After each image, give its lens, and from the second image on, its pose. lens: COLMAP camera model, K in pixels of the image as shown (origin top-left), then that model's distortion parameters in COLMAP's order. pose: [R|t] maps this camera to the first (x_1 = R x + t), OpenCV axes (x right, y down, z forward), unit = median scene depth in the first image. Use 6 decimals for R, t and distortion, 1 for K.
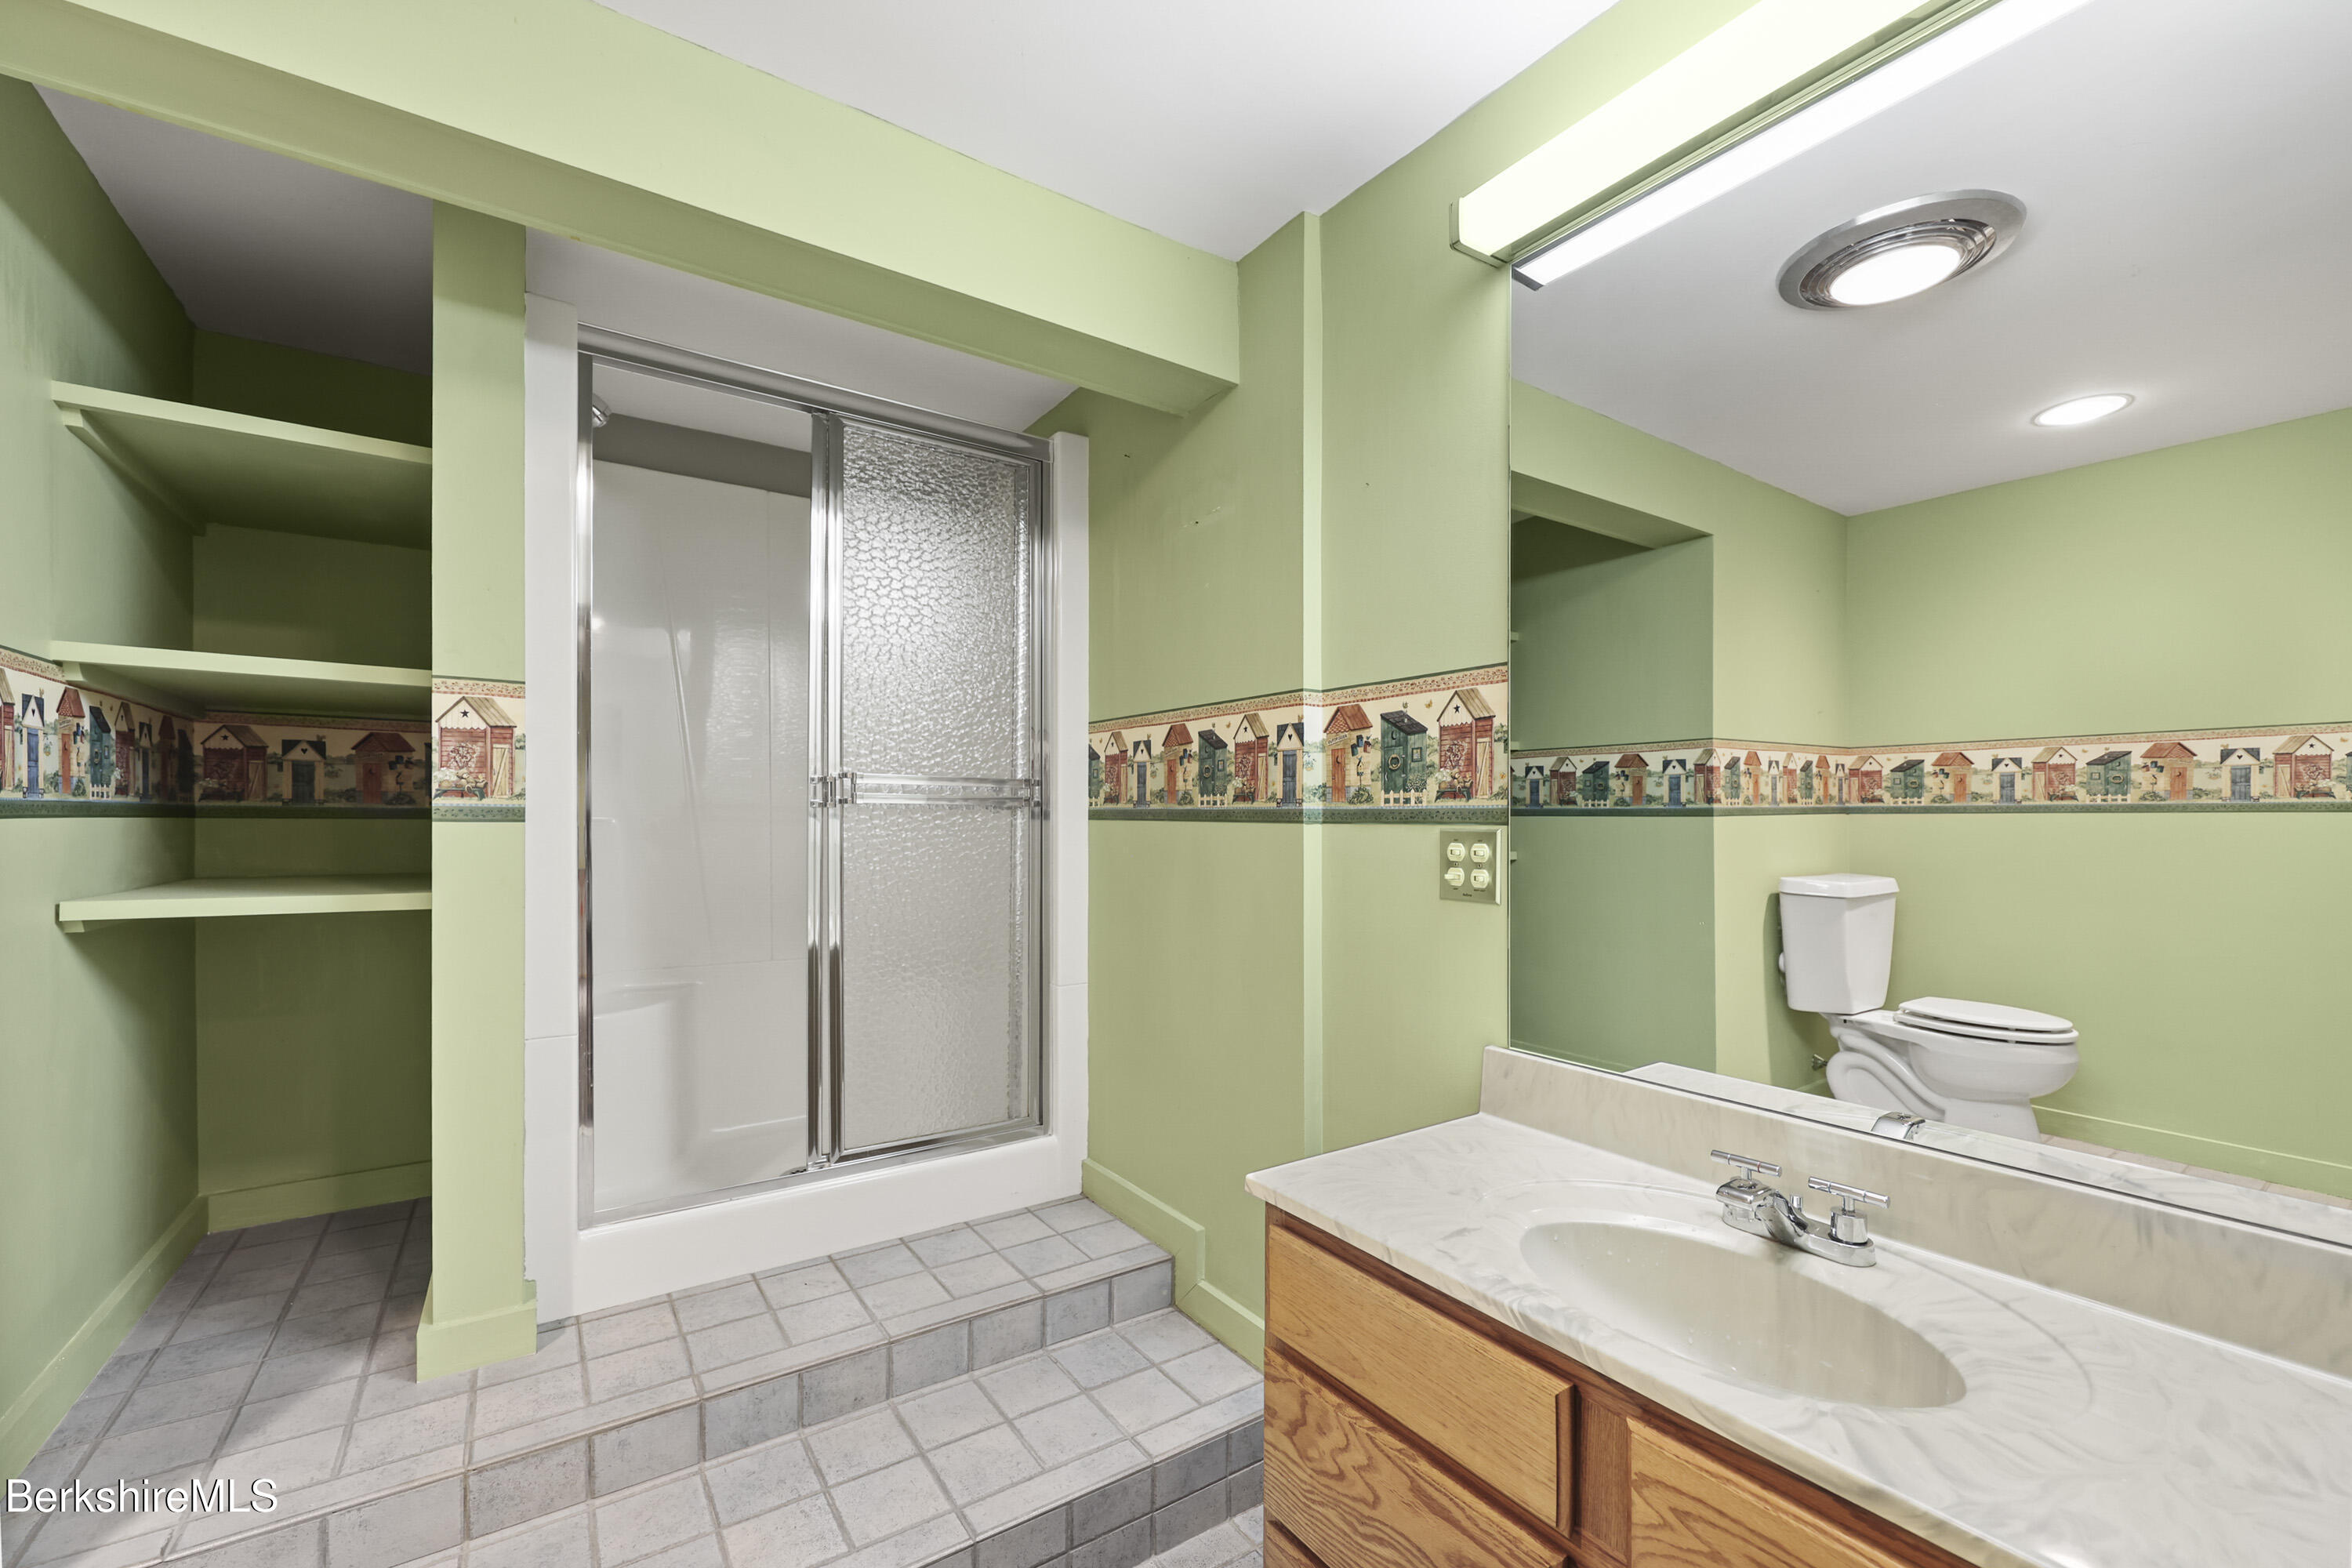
lens RADIAL K [[964.0, 0, 1170.7], [0, 964.0, 827.3], [0, 0, 1]] dist [0.001365, 0.000722]
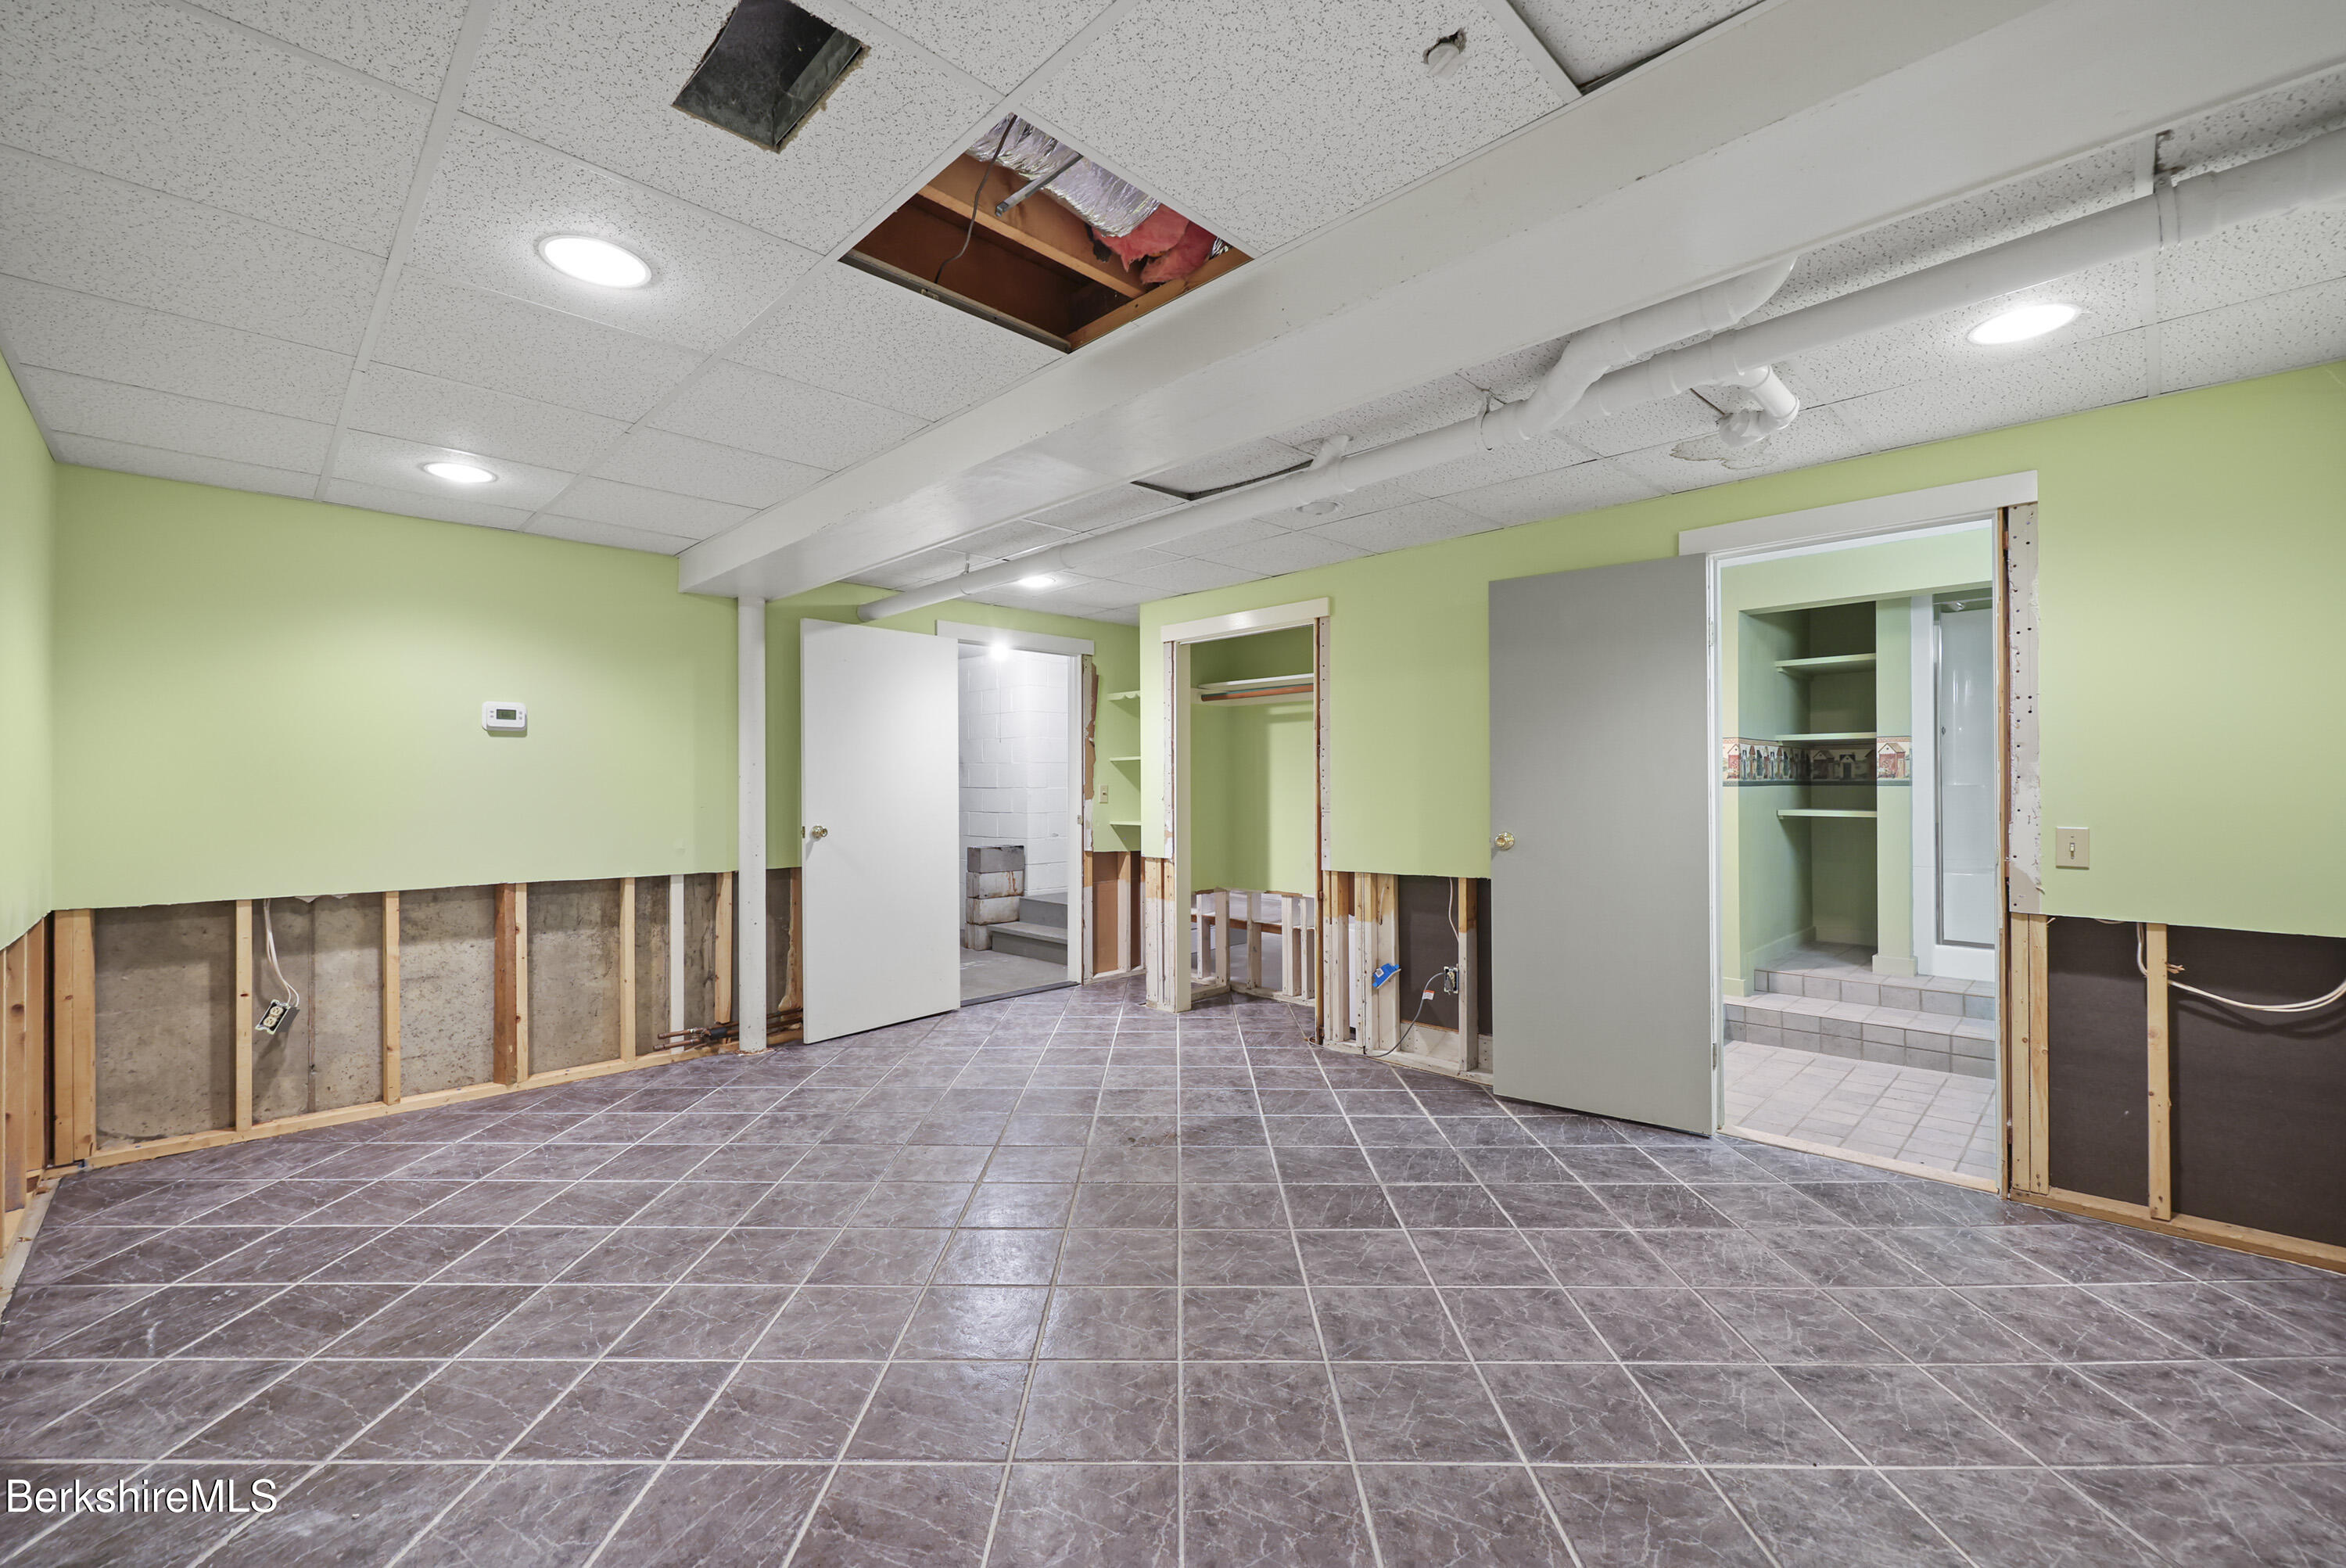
lens RADIAL K [[961.6, 0, 1180.3], [0, 961.6, 779.9], [0, 0, 1]] dist [0.001365, 0.000722]
pose [[0.193680, -0.012097, -0.980990, 1.647076], [-0.004281, 0.999904, -0.013176, 0.022280], [0.981056, 0.006752, 0.193609, -1.599254]]
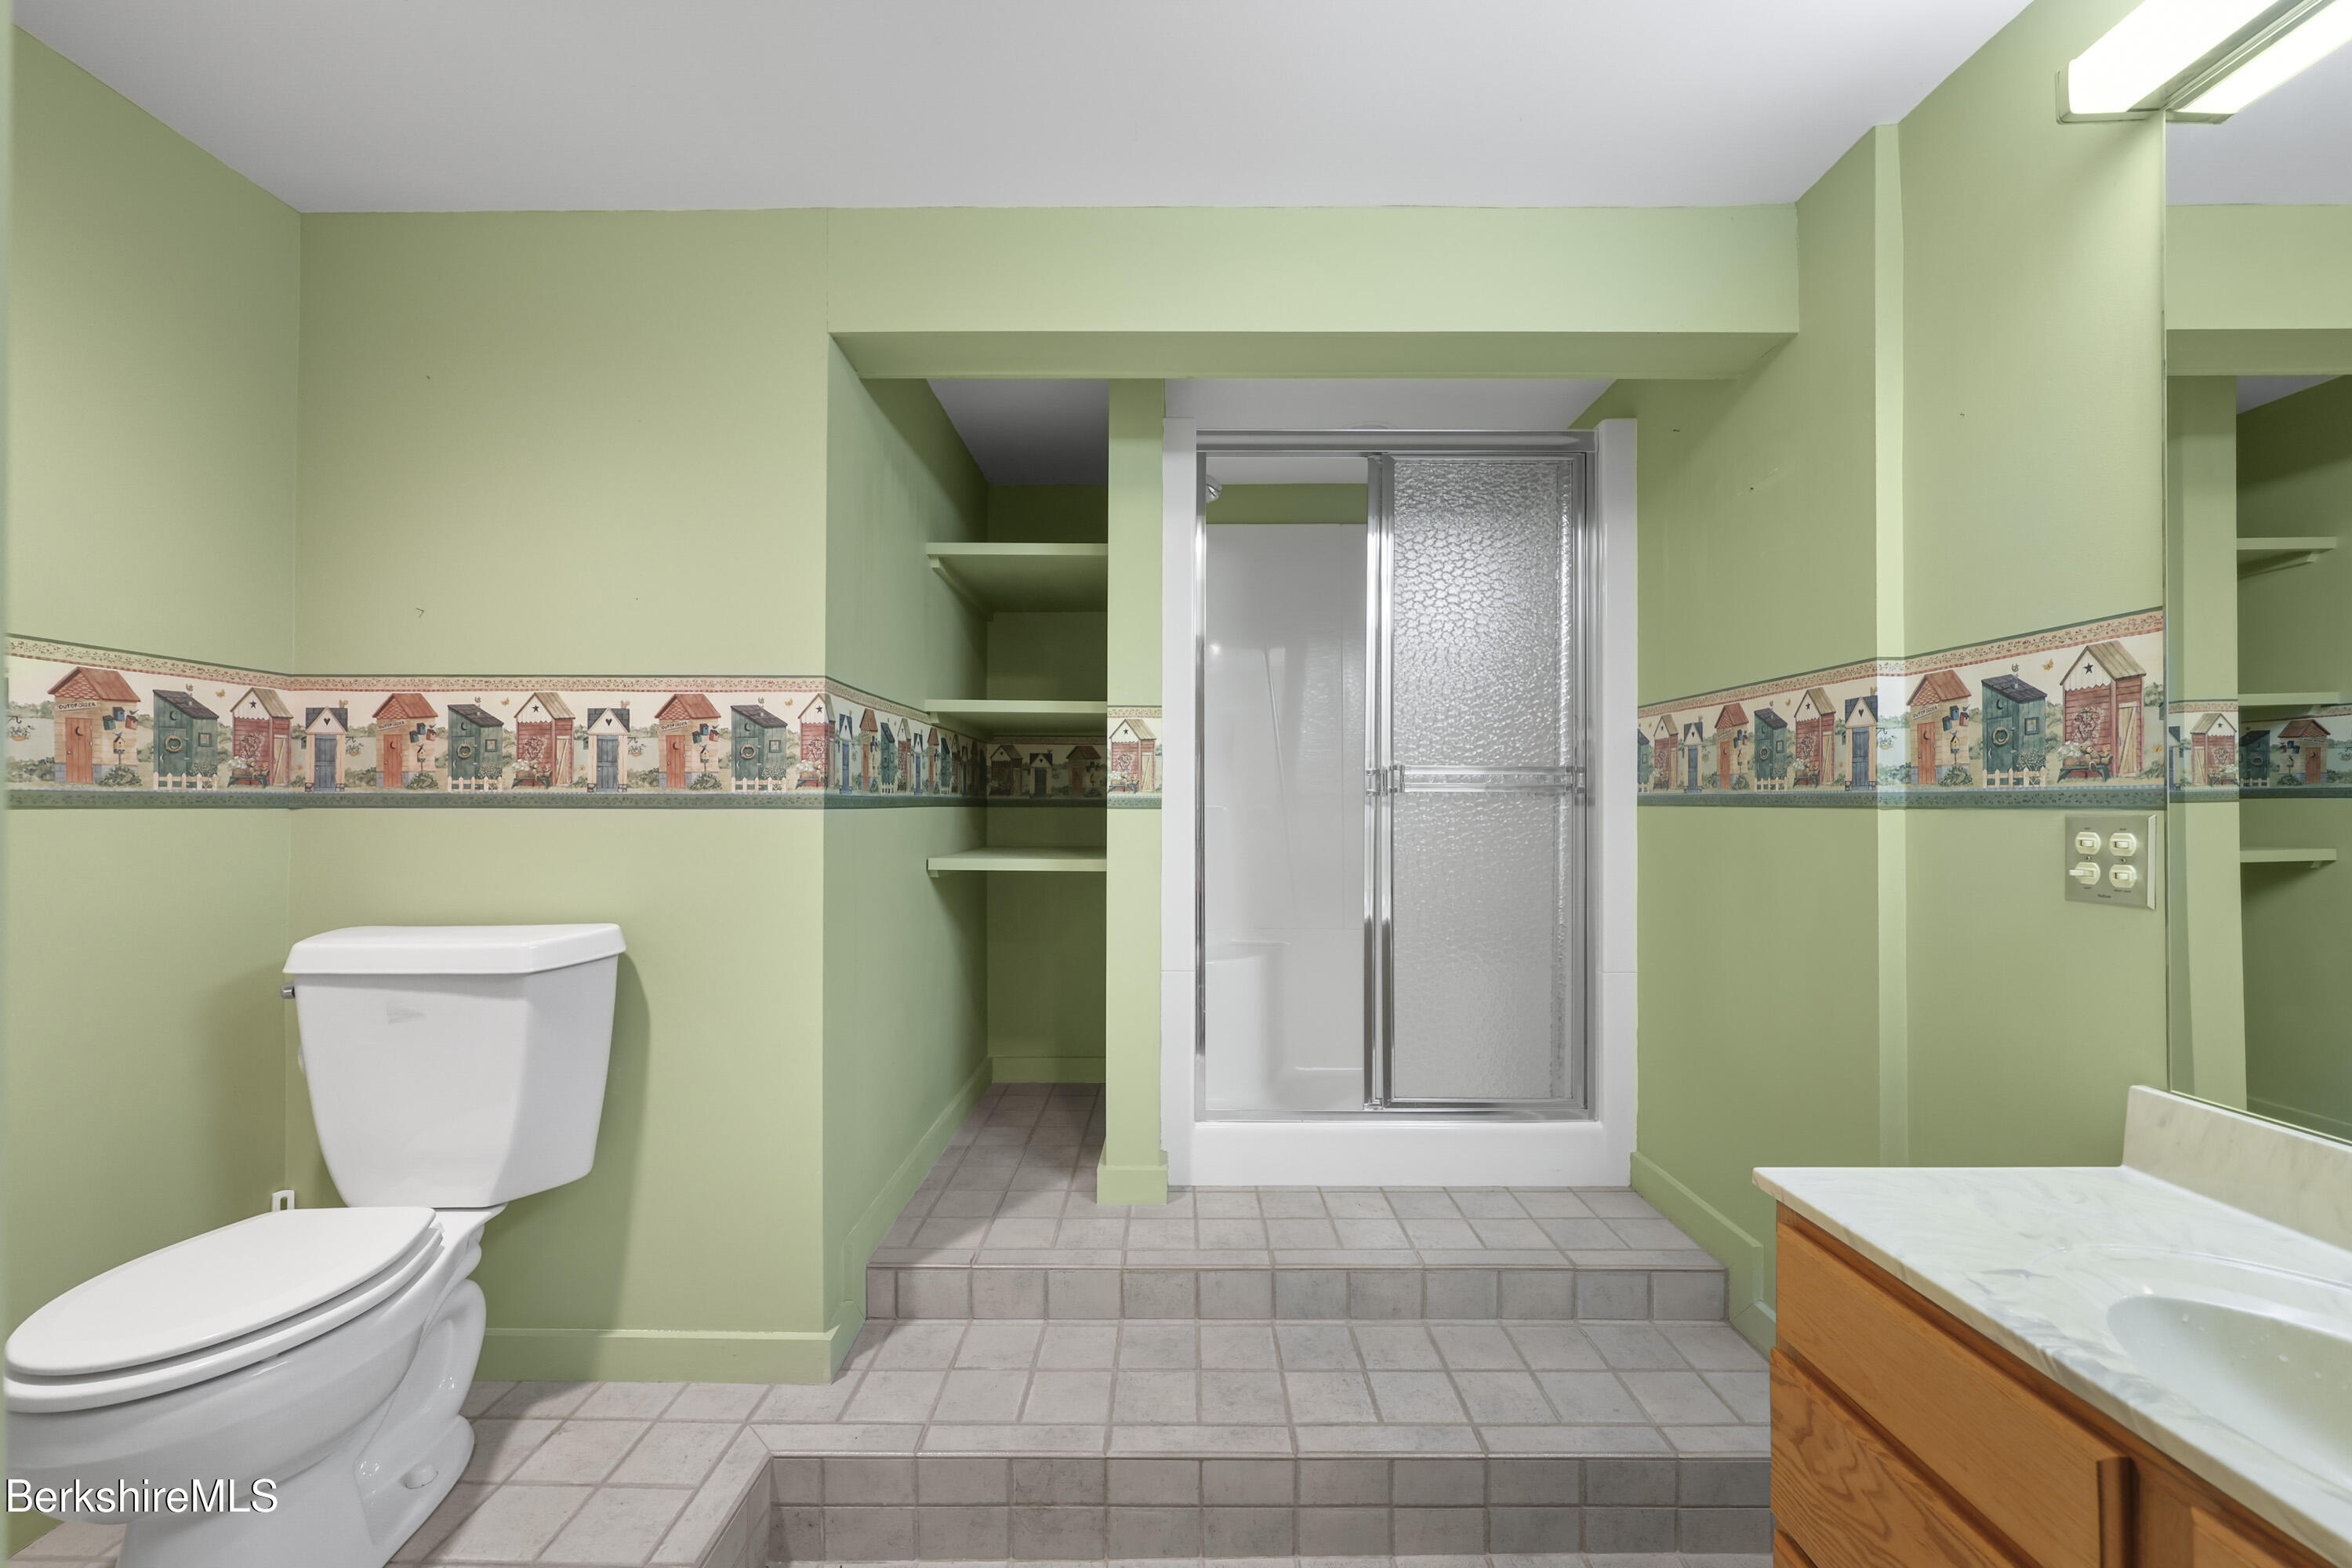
lens RADIAL K [[964.0, 0, 1173.6], [0, 964.0, 801.0], [0, 0, 1]] dist [0.001365, 0.000722]
pose [[0.825366, -0.006926, -0.564556, 0.108133], [-0.001458, 0.999895, -0.014398, 0.002663], [0.564596, 0.012707, 0.825269, -0.105338]]
